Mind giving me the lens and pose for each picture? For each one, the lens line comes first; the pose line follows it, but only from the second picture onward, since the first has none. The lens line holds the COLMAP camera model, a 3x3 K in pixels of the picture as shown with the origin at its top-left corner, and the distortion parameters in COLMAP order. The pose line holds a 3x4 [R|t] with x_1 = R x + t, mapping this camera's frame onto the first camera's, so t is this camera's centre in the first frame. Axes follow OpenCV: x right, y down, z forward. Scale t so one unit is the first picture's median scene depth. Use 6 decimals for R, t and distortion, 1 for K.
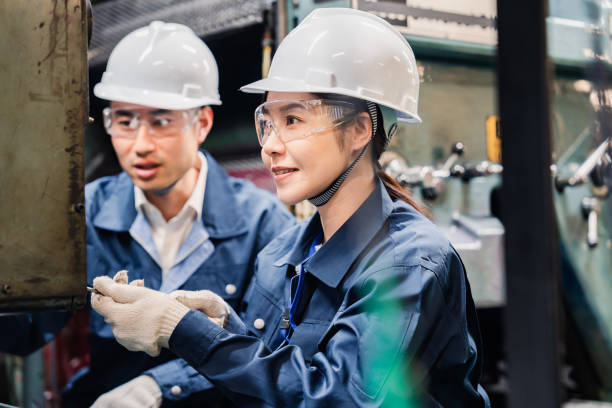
lens RADIAL K [[1185.5, 0, 304.1], [0, 1185.5, 201.7], [0, 0, 1]] dist [0.049954, 0.000000]
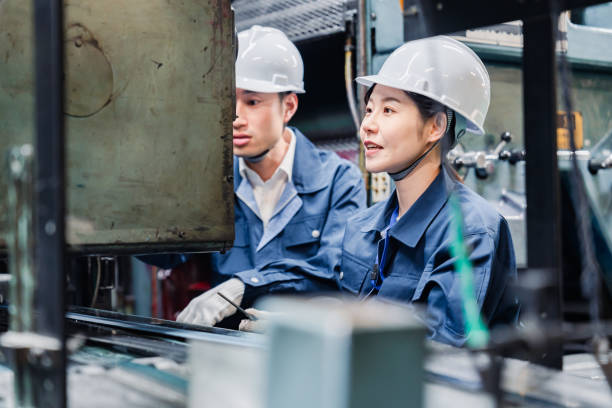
lens RADIAL K [[1185.5, 0, 292.9], [0, 1185.5, 207.4], [0, 0, 1]] dist [0.049954, 0.000000]
pose [[0.998486, 0.010526, -0.053994, -0.036655], [-0.009507, 0.999773, 0.019090, 0.011289], [0.054183, -0.018548, 0.998359, -0.382546]]
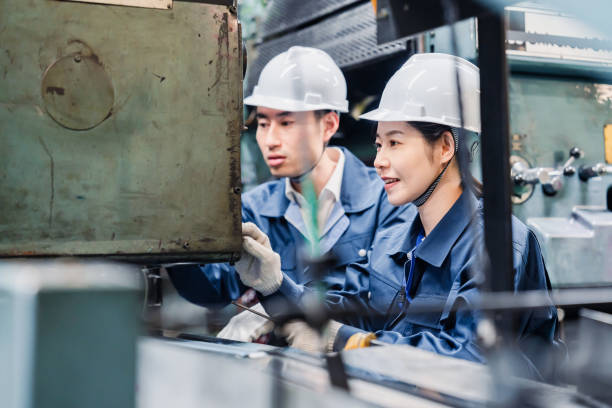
lens RADIAL K [[1185.5, 0, 305.8], [0, 1185.5, 205.6], [0, 0, 1]] dist [0.049954, 0.000000]
pose [[0.983853, -0.005338, -0.178899, 0.138664], [0.003028, 0.999909, -0.013182, 0.040753], [0.178953, 0.012427, 0.983779, -0.361231]]
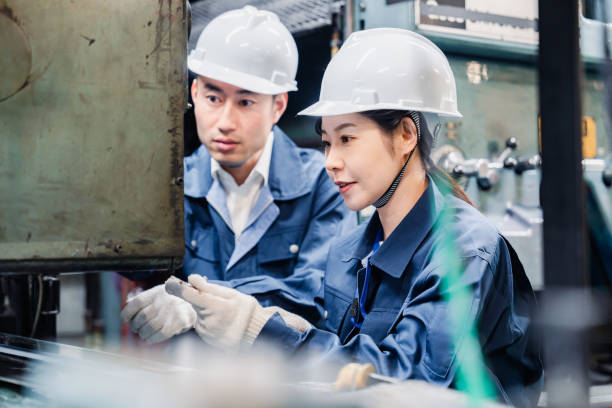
lens RADIAL K [[1185.5, 0, 308.6], [0, 1185.5, 200.1], [0, 0, 1]] dist [0.049954, 0.000000]
pose [[0.998966, 0.011742, -0.043911, -0.011120], [-0.012005, 0.999912, -0.005724, 0.027719], [0.043840, 0.006246, 0.999019, -0.146085]]
